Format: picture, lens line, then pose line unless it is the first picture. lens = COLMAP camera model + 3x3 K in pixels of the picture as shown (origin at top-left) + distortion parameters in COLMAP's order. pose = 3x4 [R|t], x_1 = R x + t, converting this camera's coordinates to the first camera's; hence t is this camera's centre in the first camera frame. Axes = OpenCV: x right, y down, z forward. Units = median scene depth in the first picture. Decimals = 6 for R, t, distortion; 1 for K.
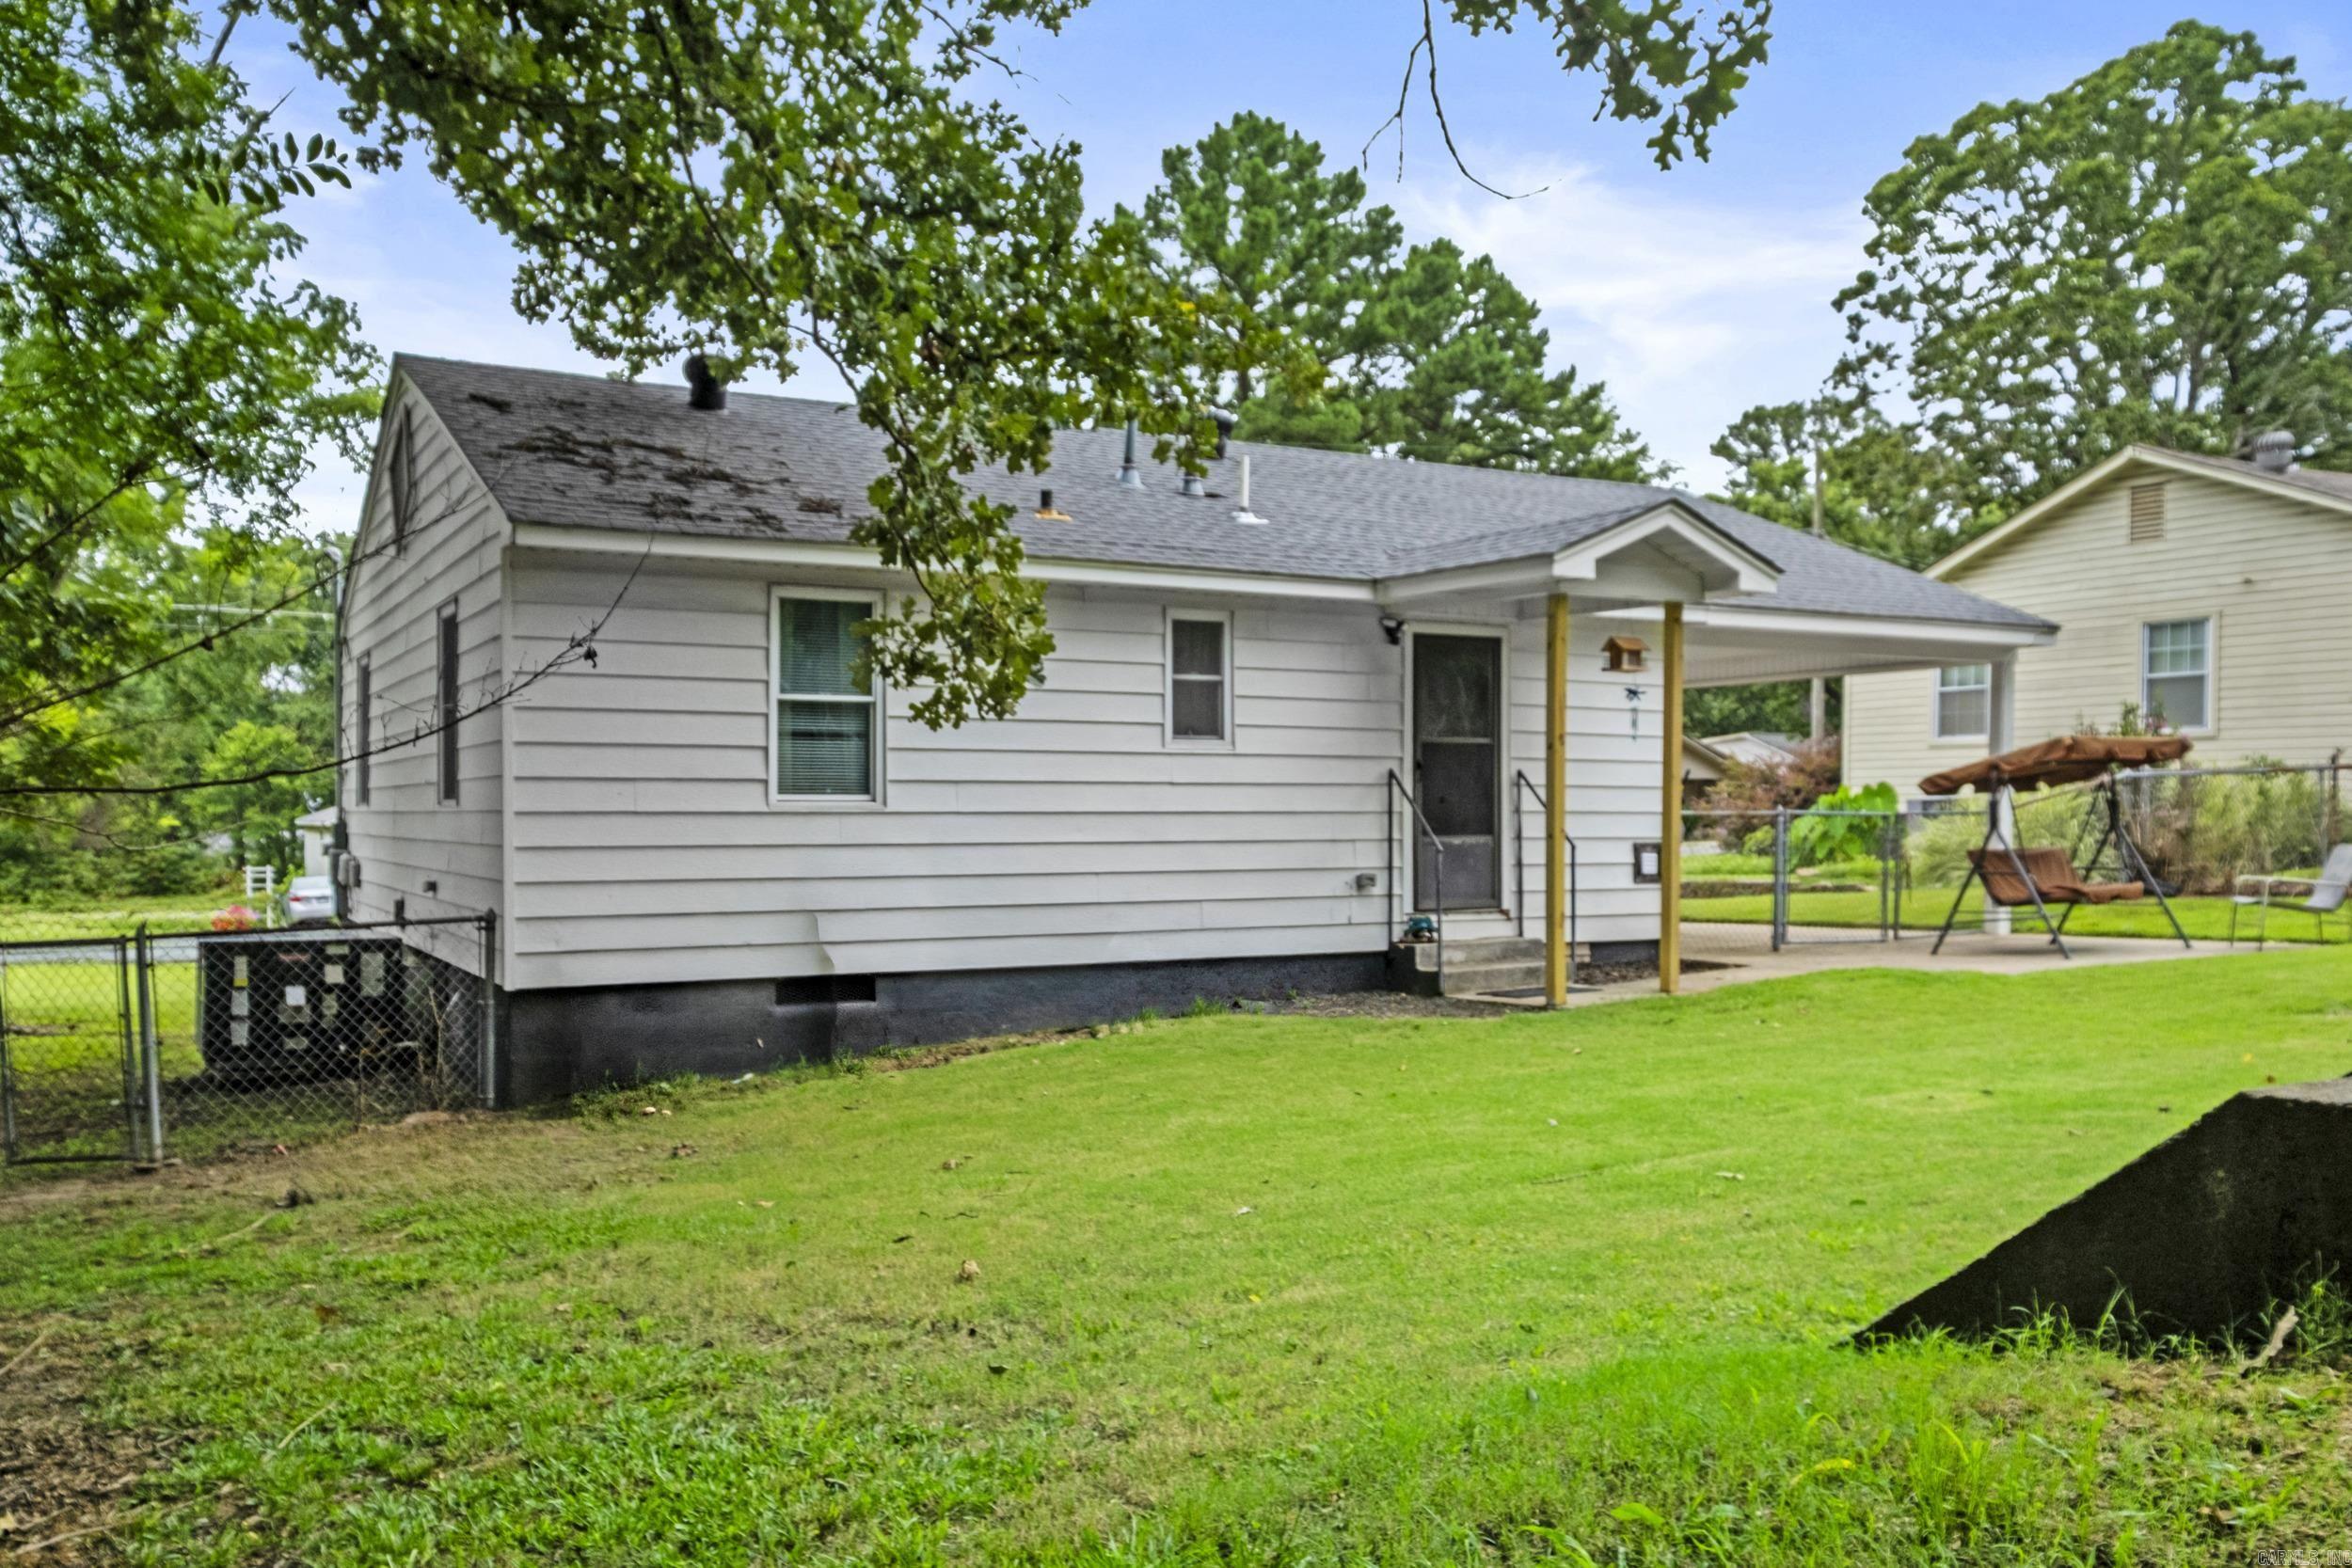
lens RADIAL K [[1819.9, 0, 1102.6], [0, 1819.9, 845.1], [0, 0, 1]] dist [0.005114, -0.006241]
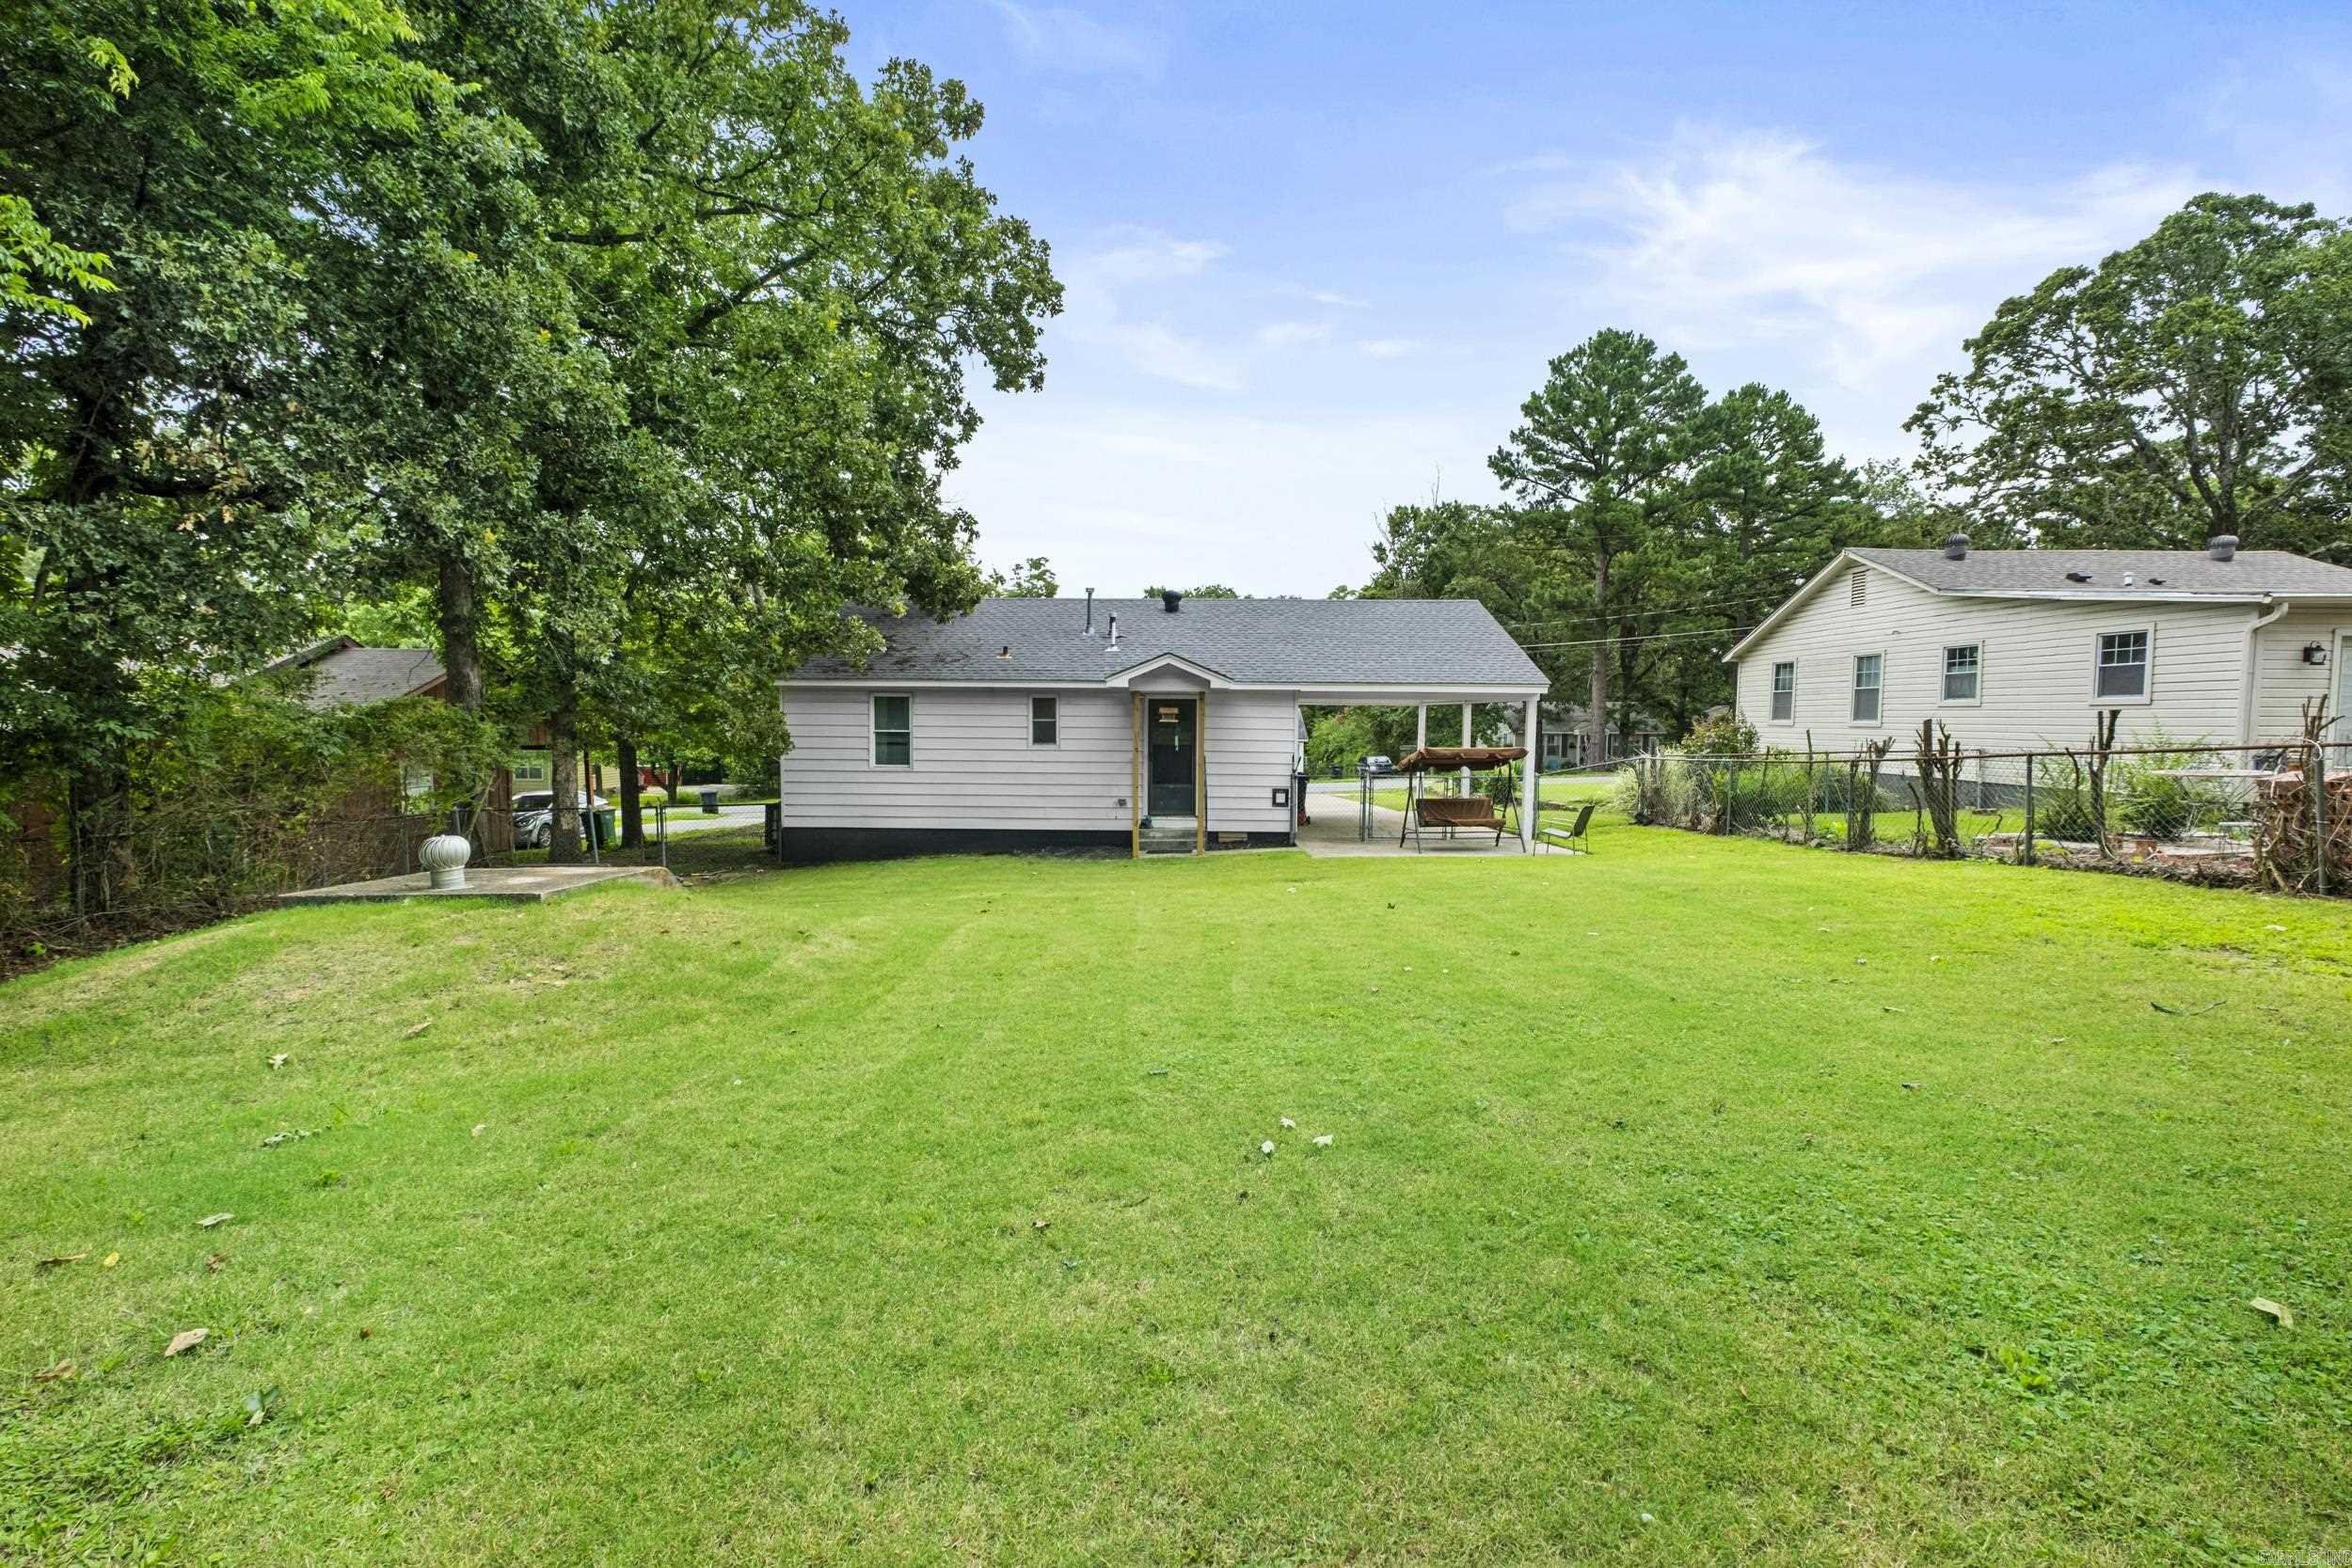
lens RADIAL K [[1008.7, 0, 1159.9], [0, 1008.7, 781.5], [0, 0, 1]] dist [-0.012336, 0.001155]
pose [[0.888080, 0.036784, -0.458215, 0.802359], [-0.019452, 0.998908, 0.042489, -0.065220], [0.459277, -0.028820, 0.887825, -0.173953]]
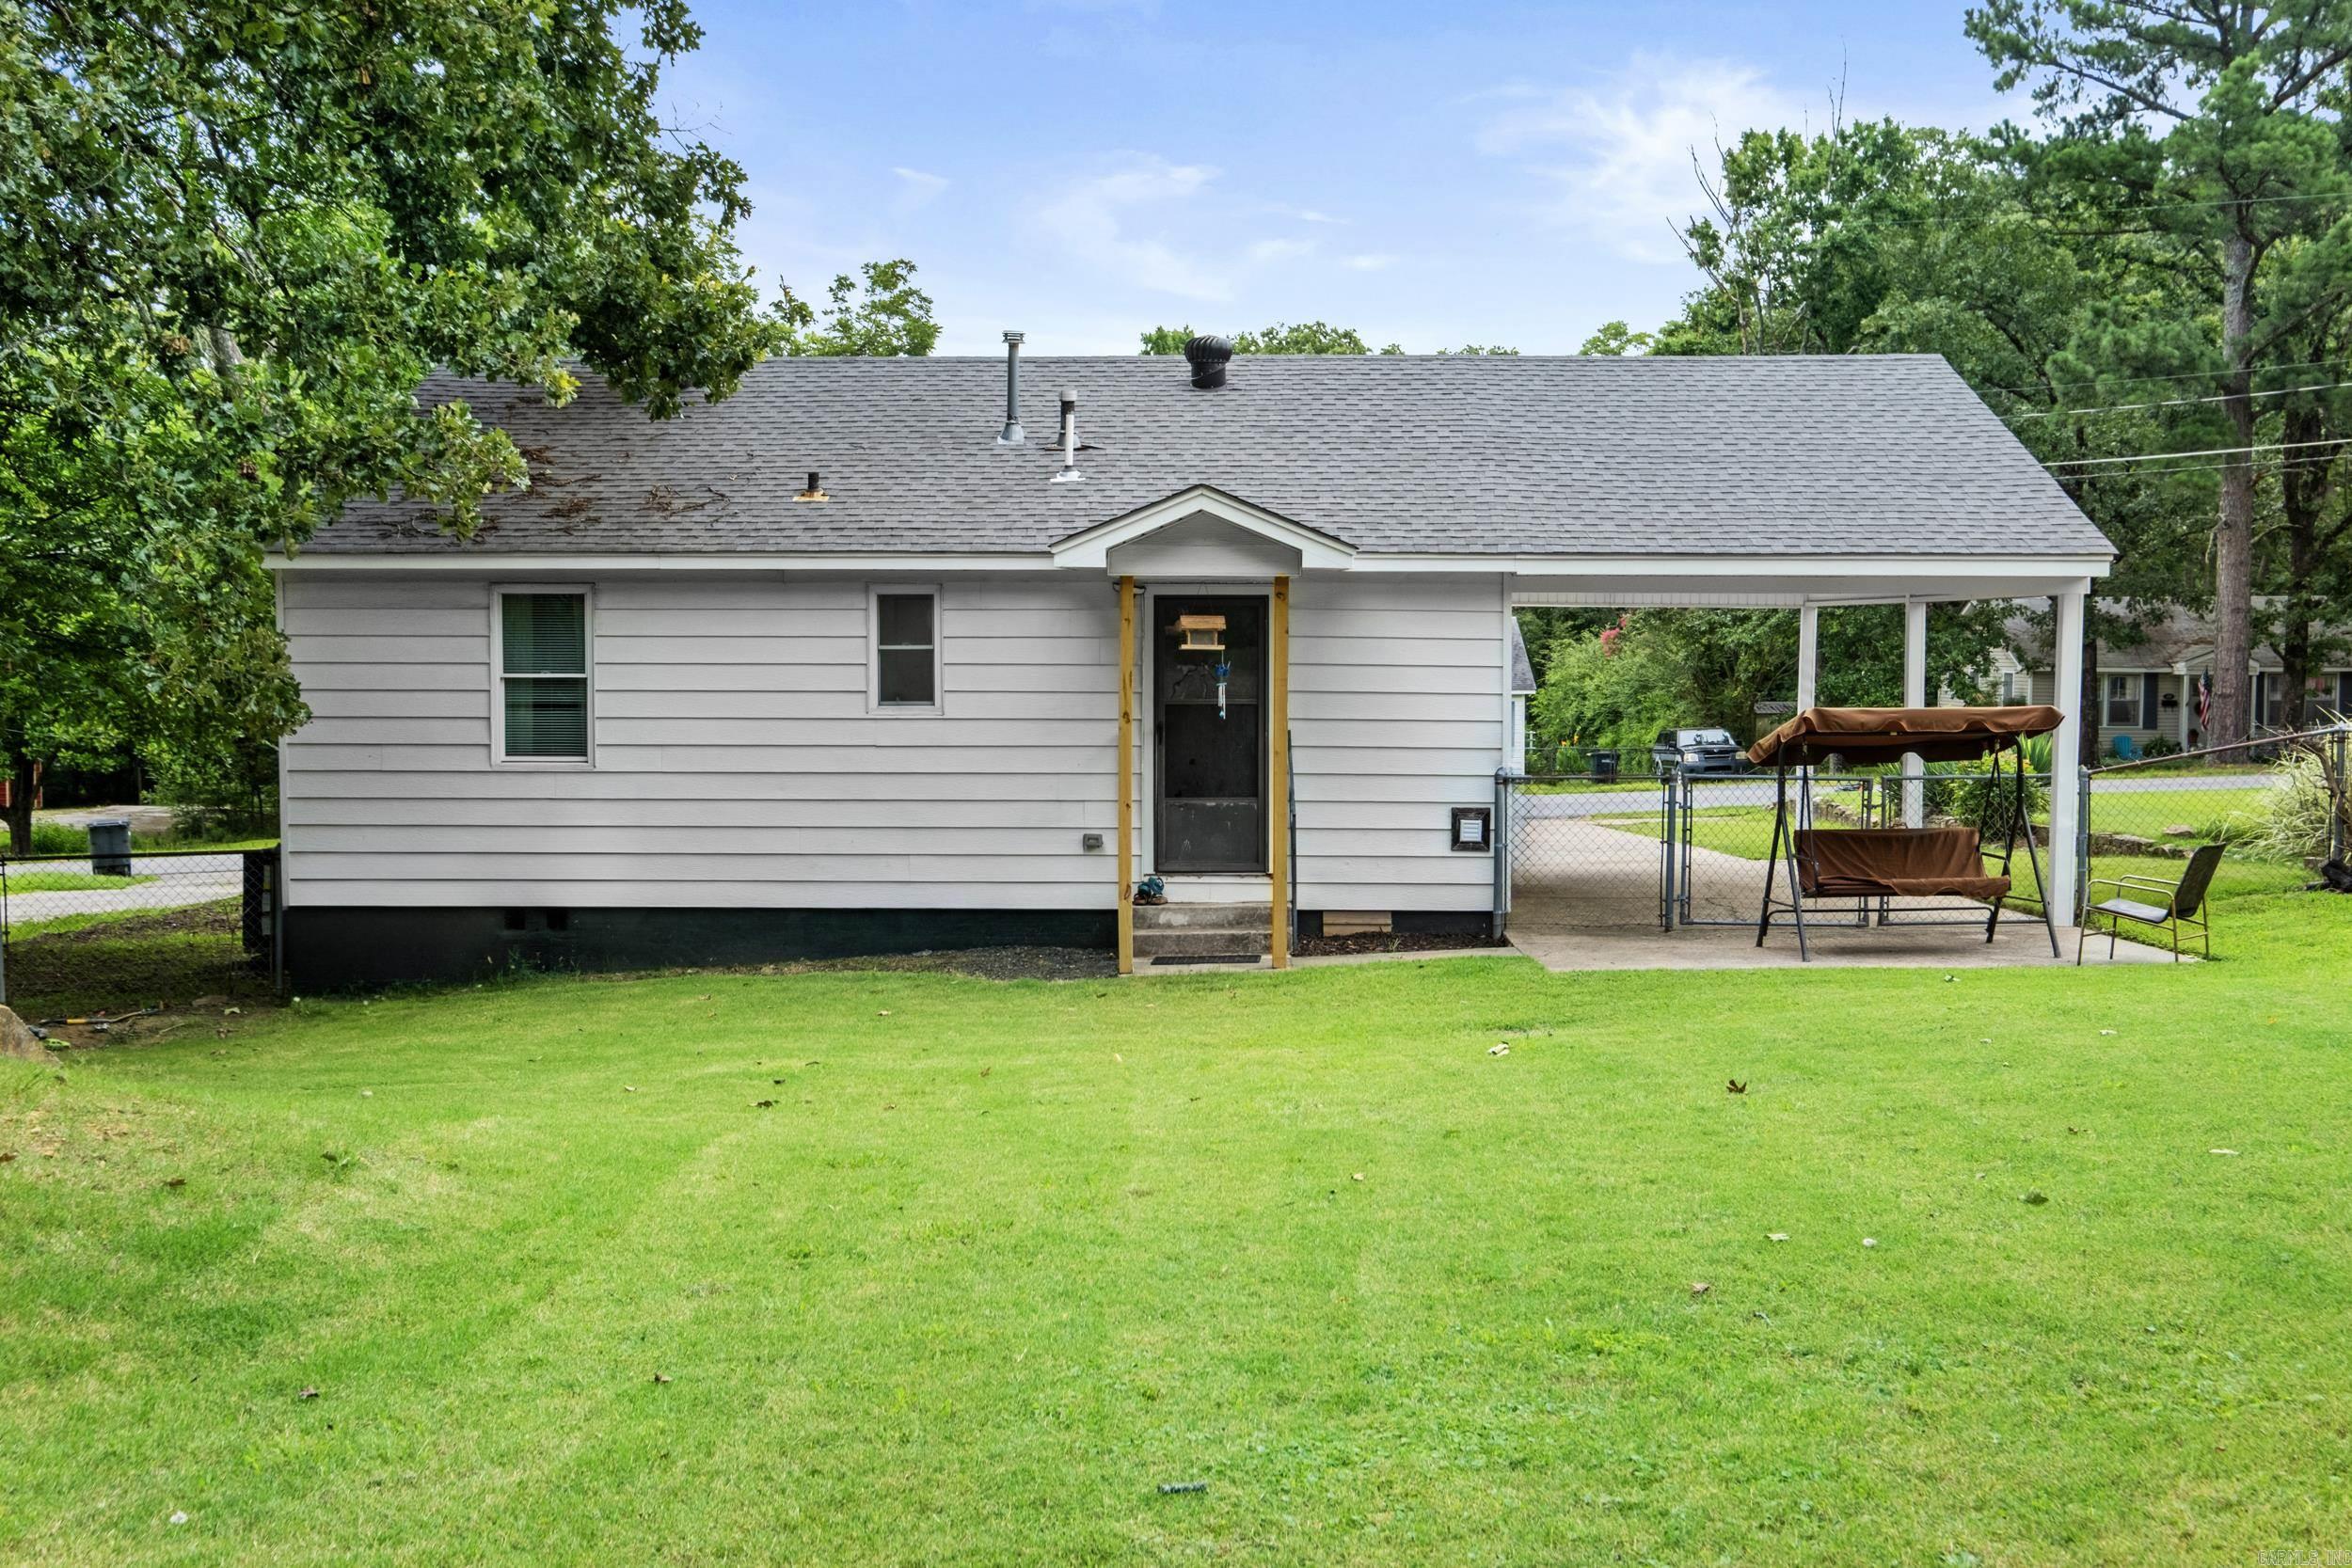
lens RADIAL K [[2516.3, 0, 1184.6], [0, 2516.3, 787.7], [0, 0, 1]] dist [-0.018060, 0.000000]
pose [[0.888284, 0.028804, -0.458390, 0.832029], [-0.013429, 0.999234, 0.036765, -0.062389], [0.459098, -0.026502, 0.887990, -0.229301]]
